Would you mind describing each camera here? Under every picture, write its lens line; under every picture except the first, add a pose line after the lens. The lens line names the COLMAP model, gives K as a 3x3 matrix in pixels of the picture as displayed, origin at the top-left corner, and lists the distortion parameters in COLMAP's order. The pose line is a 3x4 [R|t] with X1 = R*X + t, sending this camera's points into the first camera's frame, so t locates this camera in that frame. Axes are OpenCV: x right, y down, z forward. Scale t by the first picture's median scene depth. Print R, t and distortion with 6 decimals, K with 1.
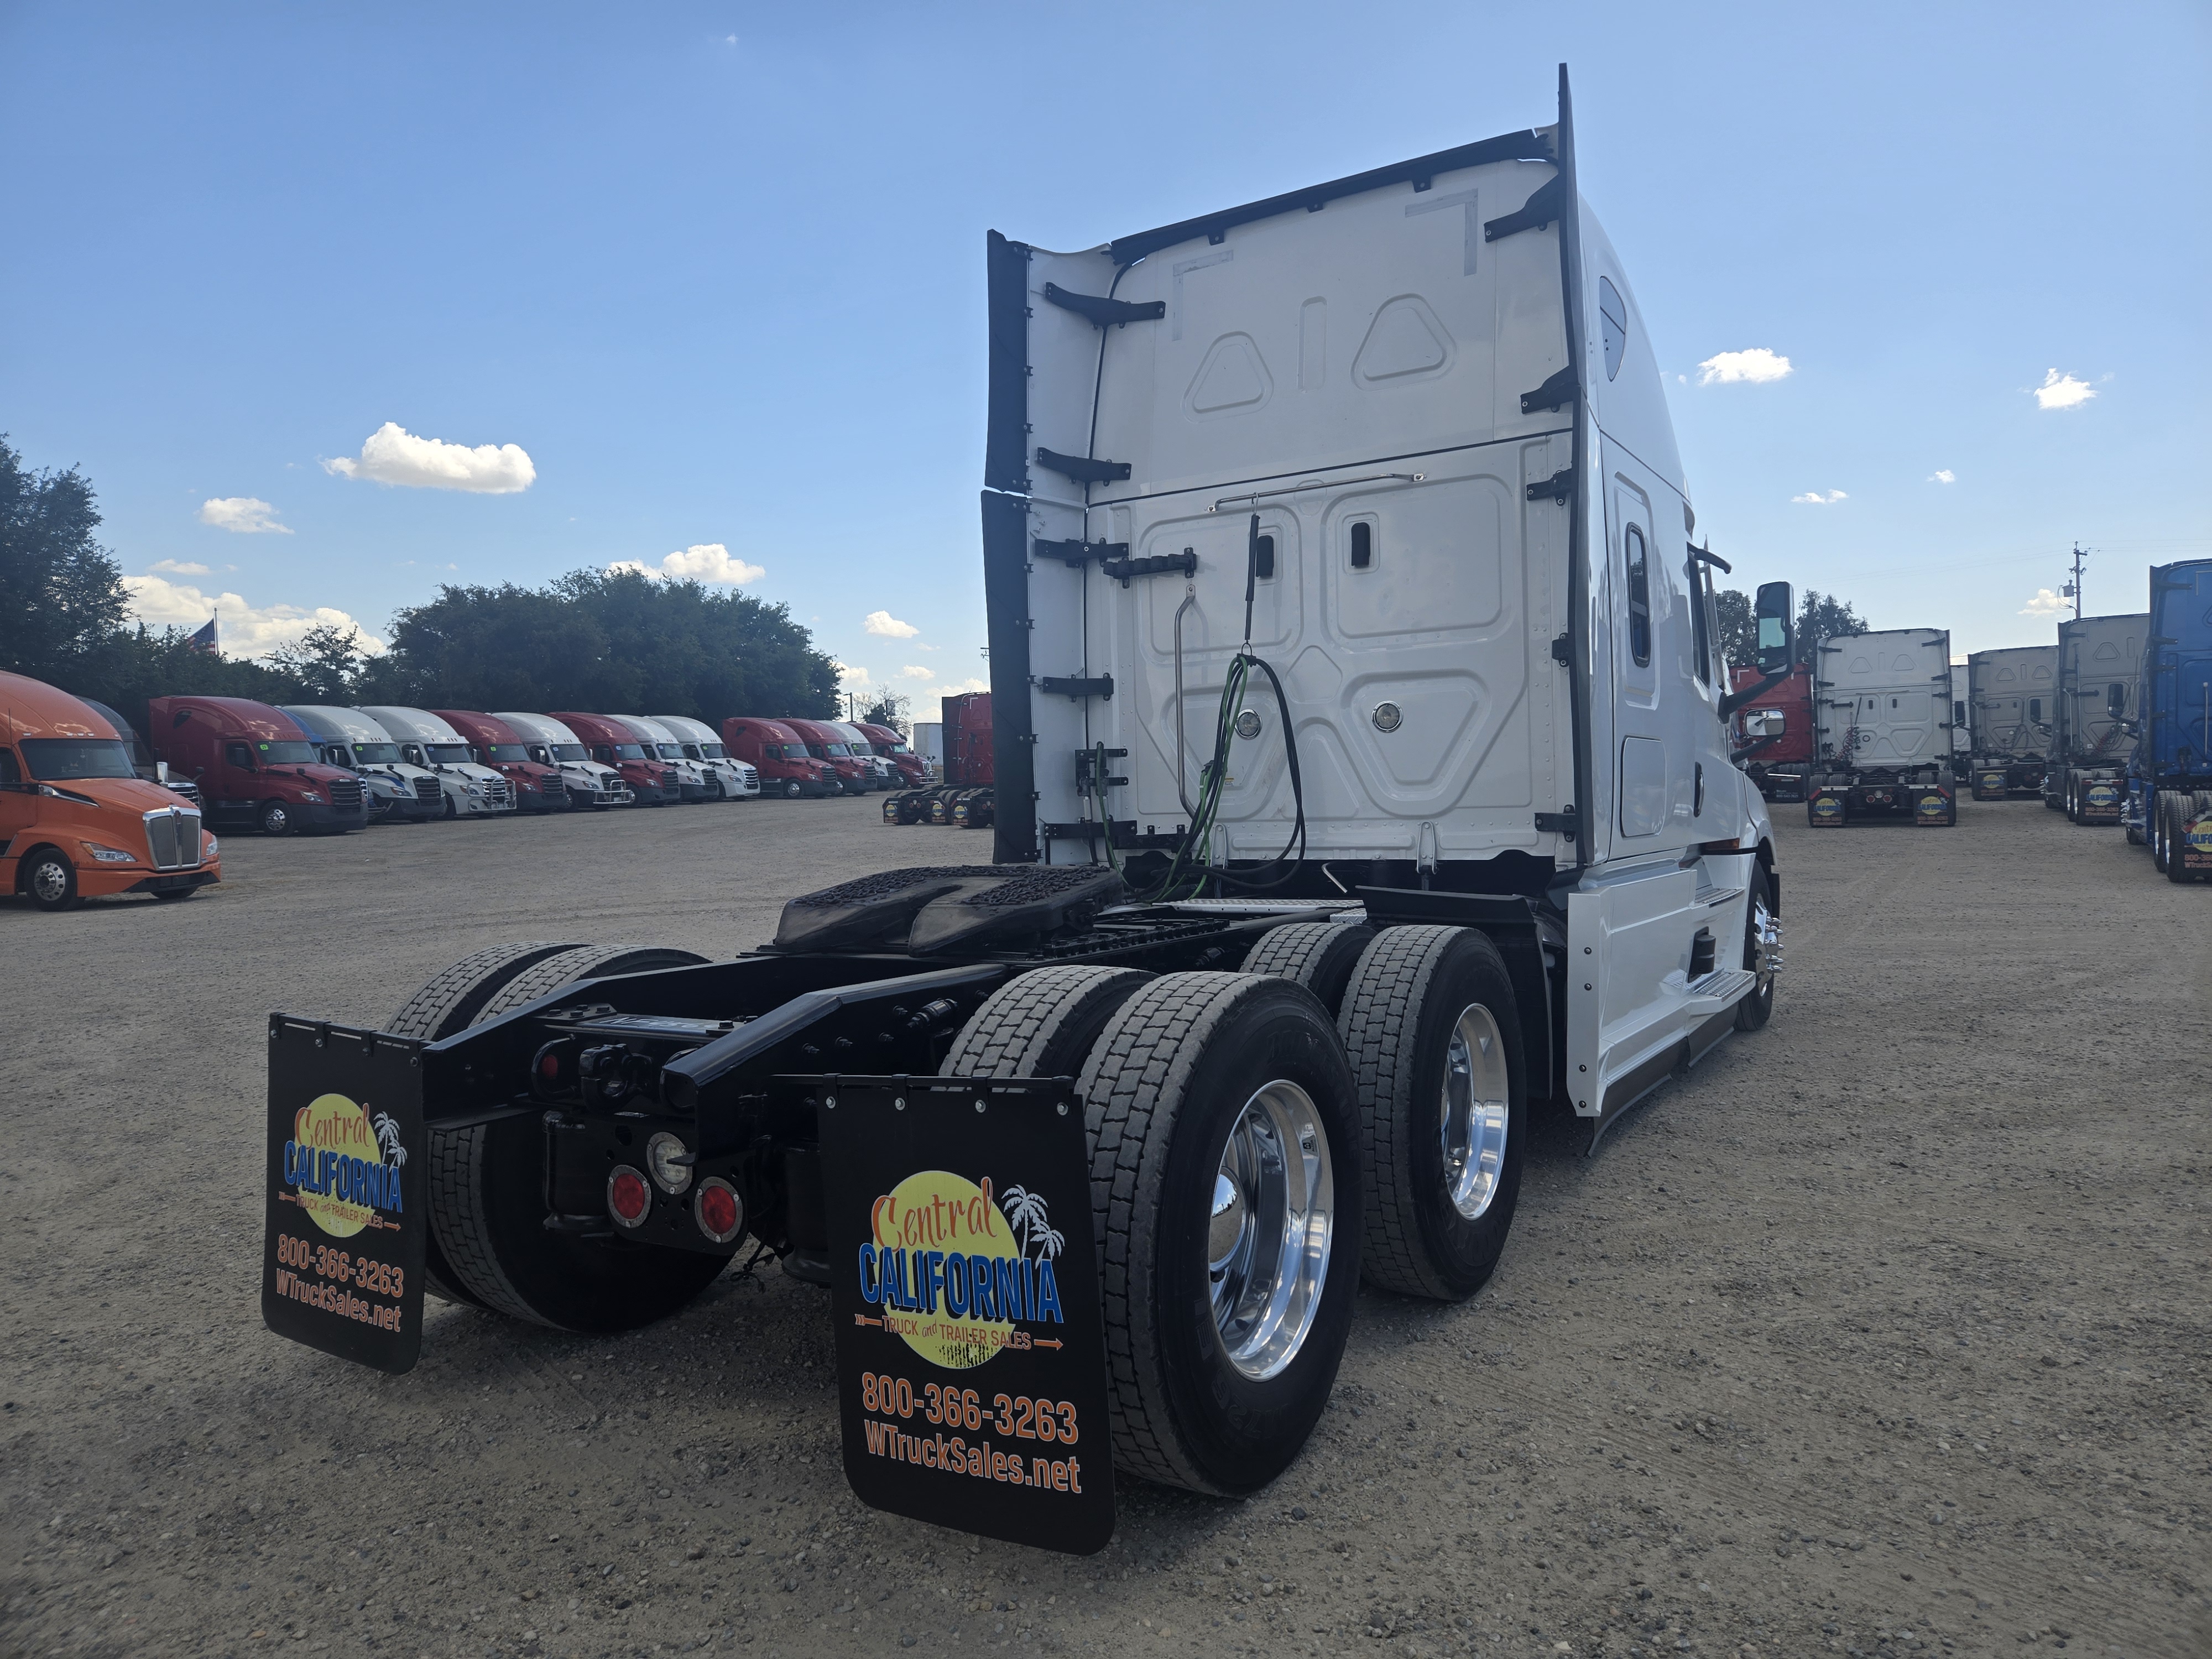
lens RADIAL K [[1487.0, 0, 1104.6], [0, 1487.0, 833.7], [0, 0, 1]] dist [0.069663, -0.050005]
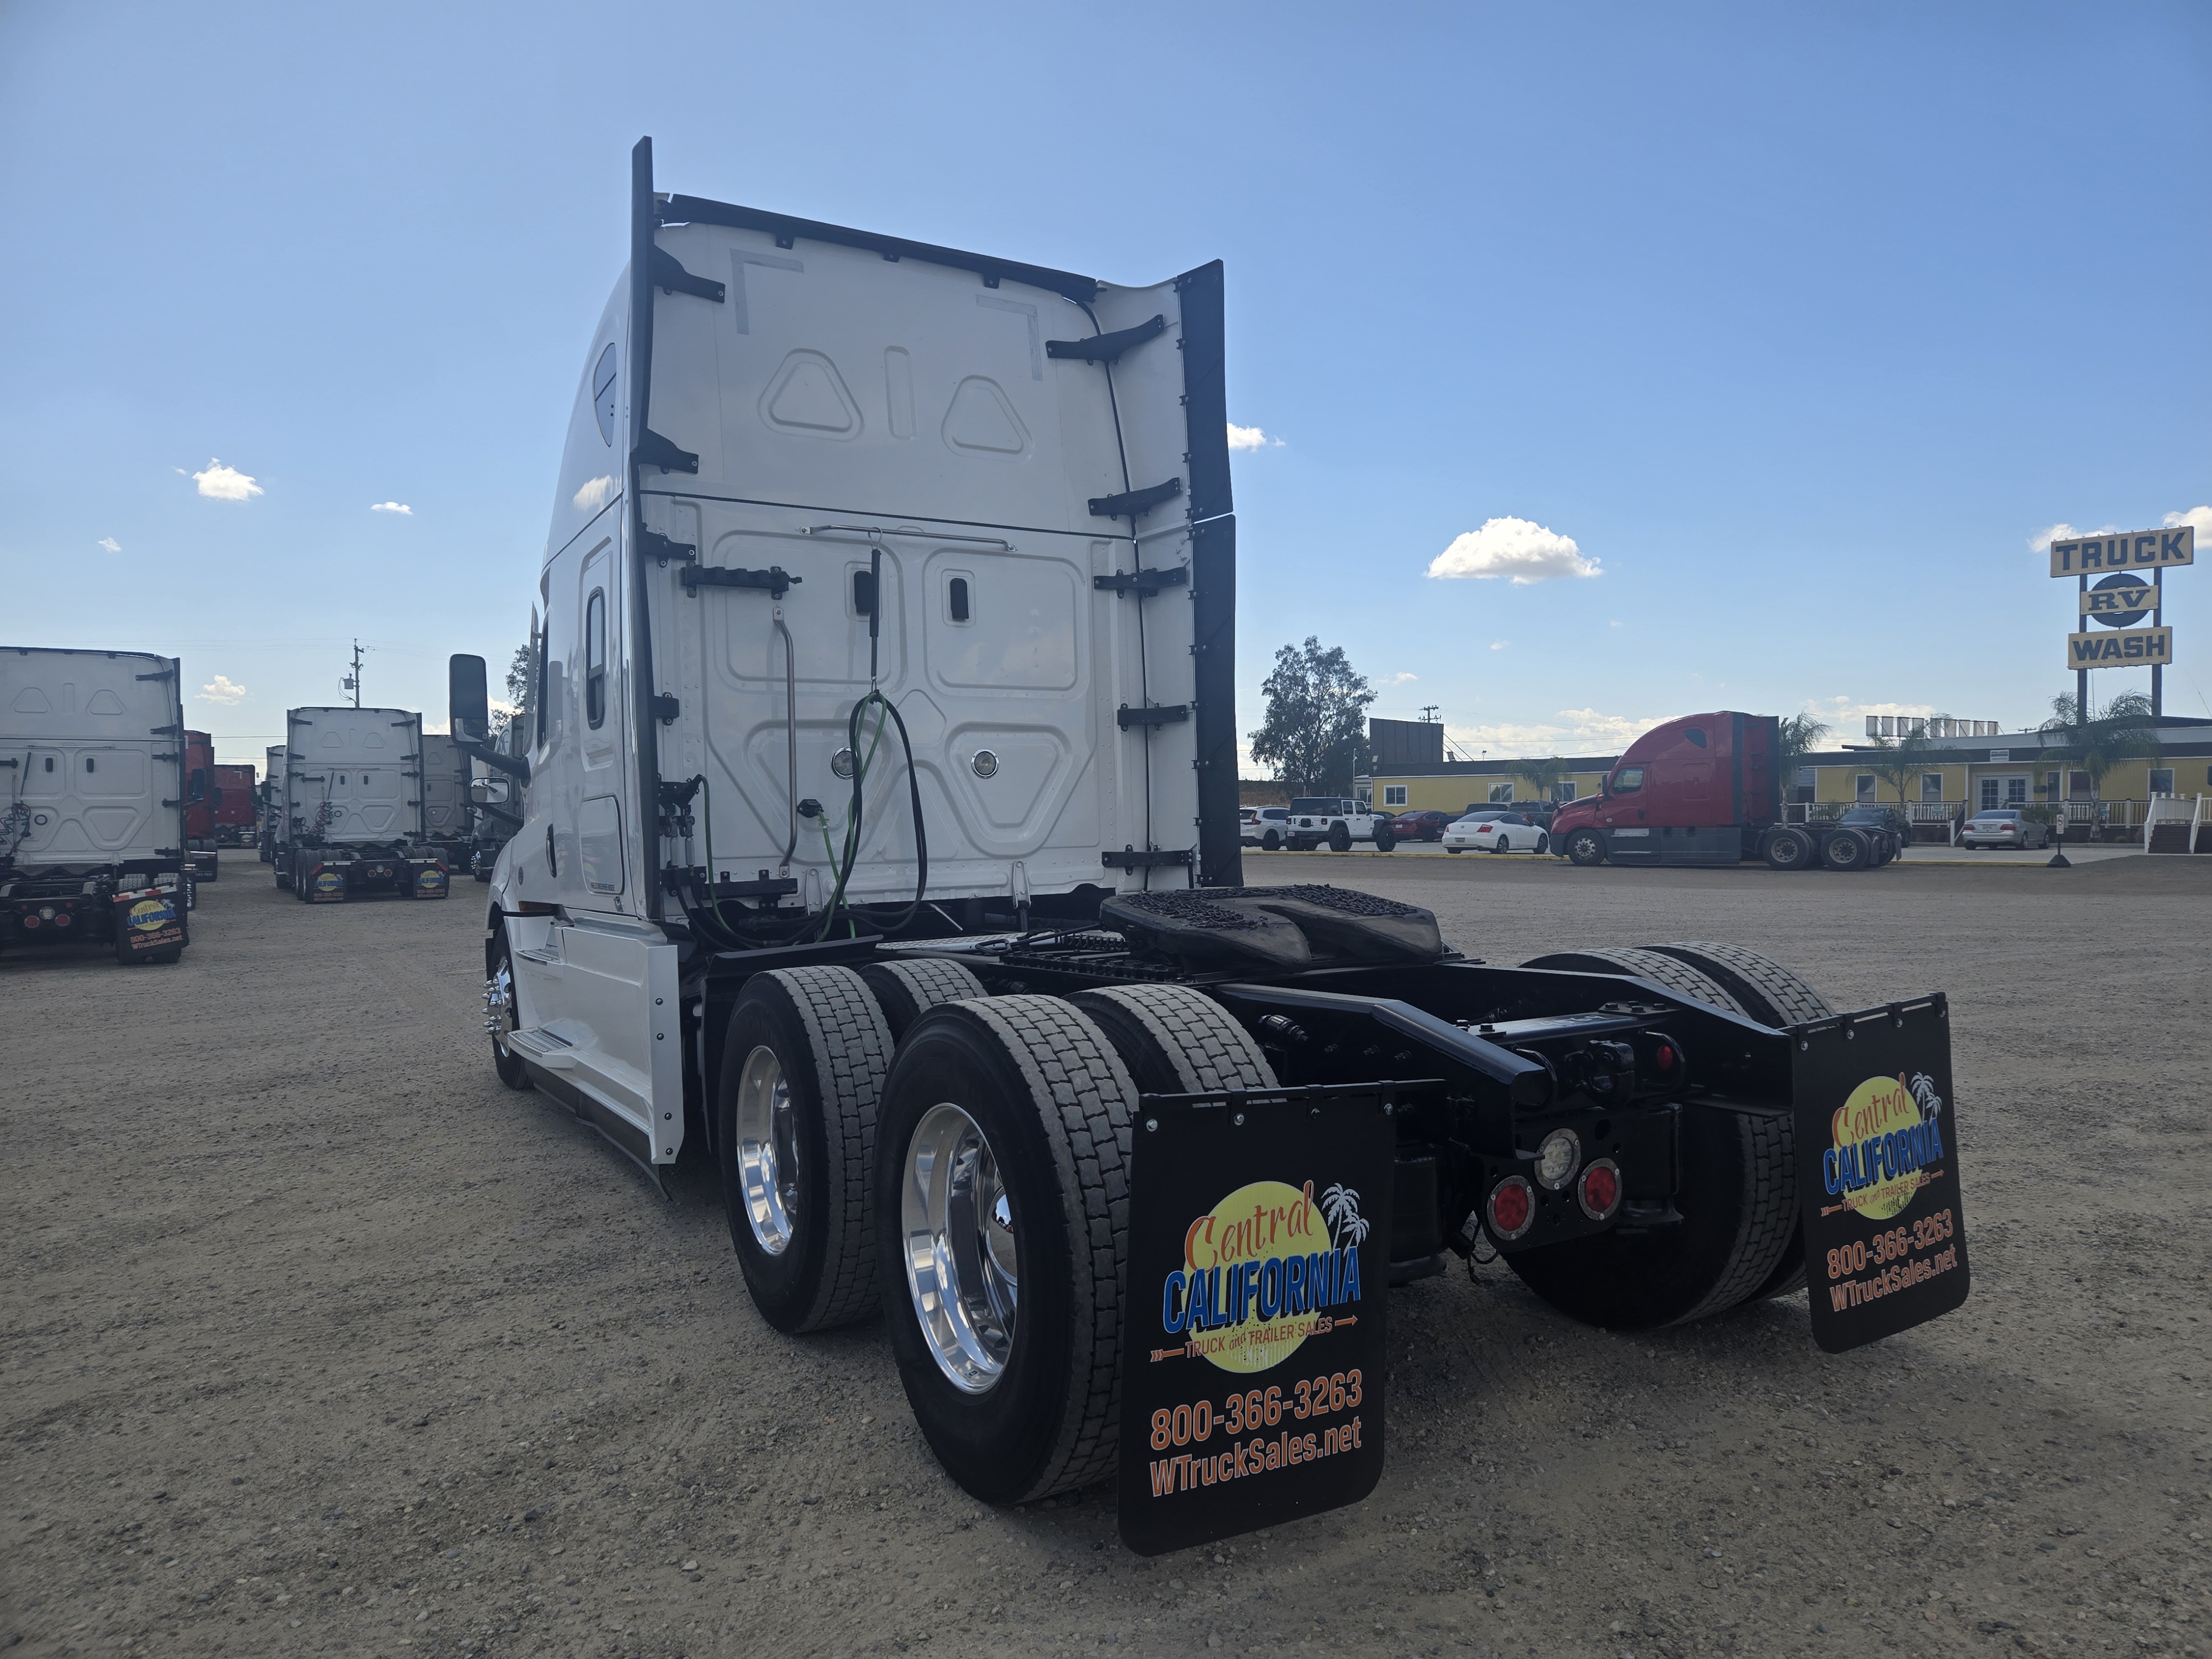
lens RADIAL K [[1487.0, 0, 1119.6], [0, 1487.0, 881.0], [0, 0, 1]] dist [0.069663, -0.050005]
pose [[0.465251, -0.012904, 0.885085, -1.057678], [0.034293, 0.999406, -0.003455, 0.018683], [-0.884514, 0.031959, 0.465417, 0.621396]]
